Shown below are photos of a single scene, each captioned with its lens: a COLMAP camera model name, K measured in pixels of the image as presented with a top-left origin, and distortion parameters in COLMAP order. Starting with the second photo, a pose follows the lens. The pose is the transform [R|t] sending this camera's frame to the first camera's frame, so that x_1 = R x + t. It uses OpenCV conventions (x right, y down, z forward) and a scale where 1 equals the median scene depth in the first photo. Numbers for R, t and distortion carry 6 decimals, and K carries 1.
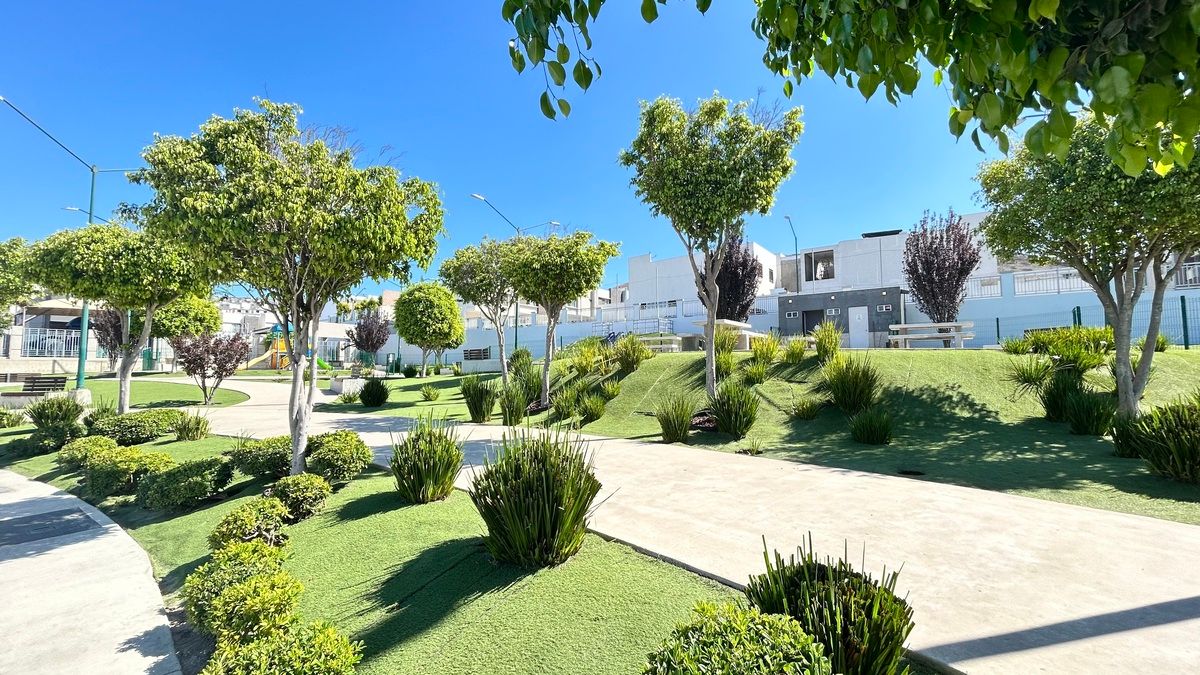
lens RADIAL K [[487.9, 0, 599.8], [0, 487.9, 338.2], [0, 0, 1]] dist [0.000283, 0.000043]
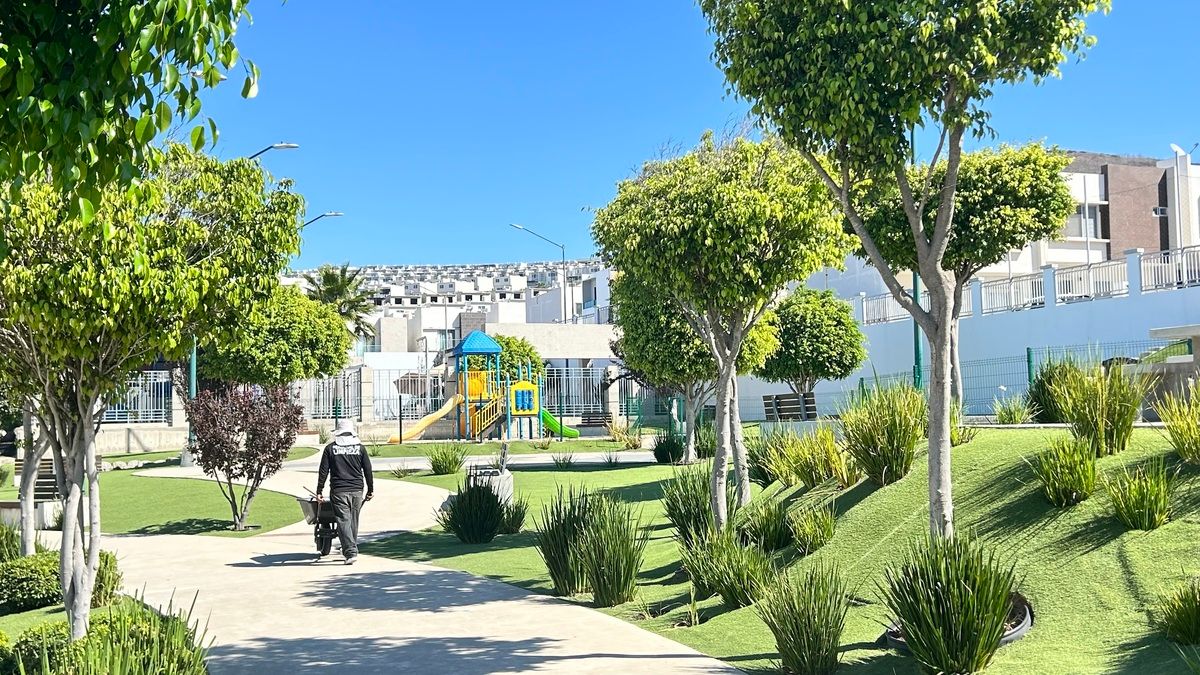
lens RADIAL K [[1366.2, 0, 599.0], [0, 1366.2, 339.1], [0, 0, 1]] dist [0.036647, 0.000000]
pose [[0.845251, -0.049860, -0.532038, 0.168953], [0.055477, 0.998445, -0.005433, -0.020029], [0.531482, -0.024924, 0.846703, -0.014518]]
